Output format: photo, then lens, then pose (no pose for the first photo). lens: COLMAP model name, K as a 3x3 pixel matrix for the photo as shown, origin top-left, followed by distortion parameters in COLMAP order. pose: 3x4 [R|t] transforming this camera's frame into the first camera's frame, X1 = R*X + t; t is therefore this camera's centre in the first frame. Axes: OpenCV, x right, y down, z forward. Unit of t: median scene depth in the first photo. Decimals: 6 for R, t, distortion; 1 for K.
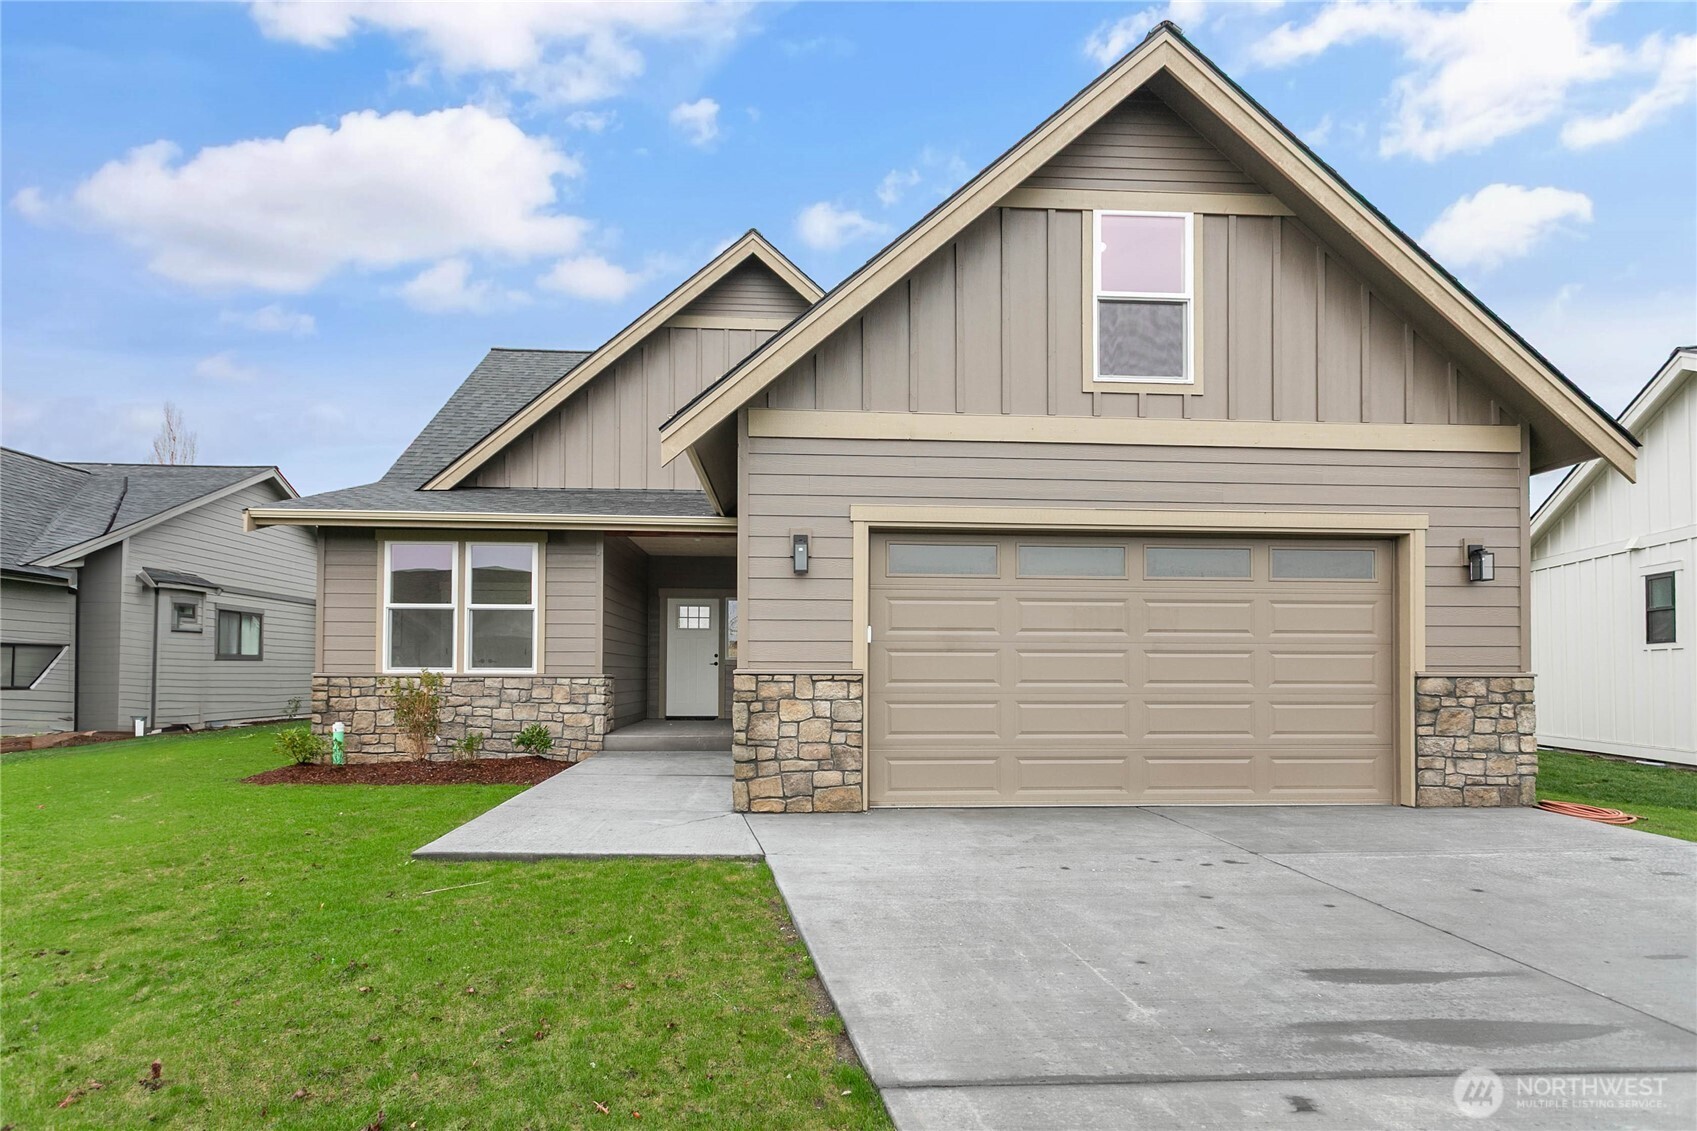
lens RADIAL K [[801.3, 0, 848.5], [0, 801.3, 565.5], [0, 0, 1]] dist [0.001484, 0.000092]
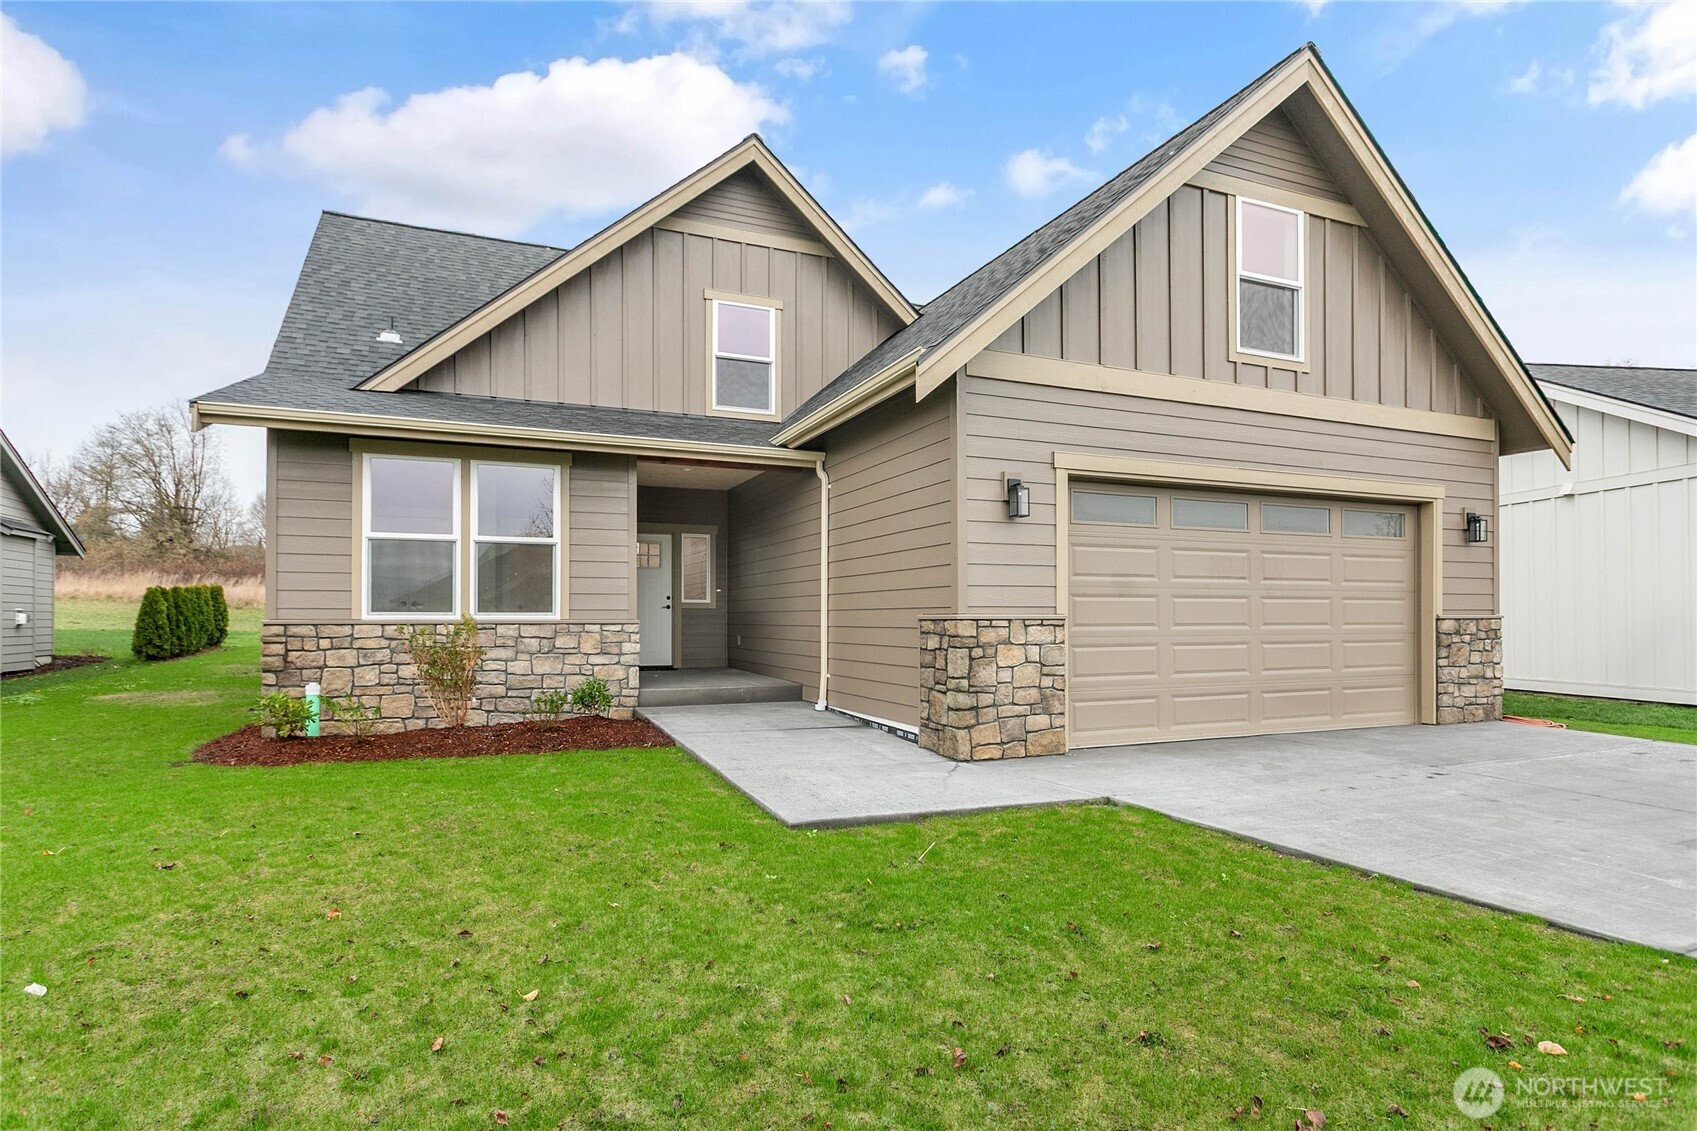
lens RADIAL K [[853.2, 0, 848.2], [0, 853.2, 506.6], [0, 0, 1]] dist [-0.002799, 0.000034]
pose [[0.944081, 0.038488, 0.327460, -0.576492], [-0.040613, 0.999175, -0.000350, 0.004638], [-0.327203, -0.012969, 0.944865, 0.065718]]
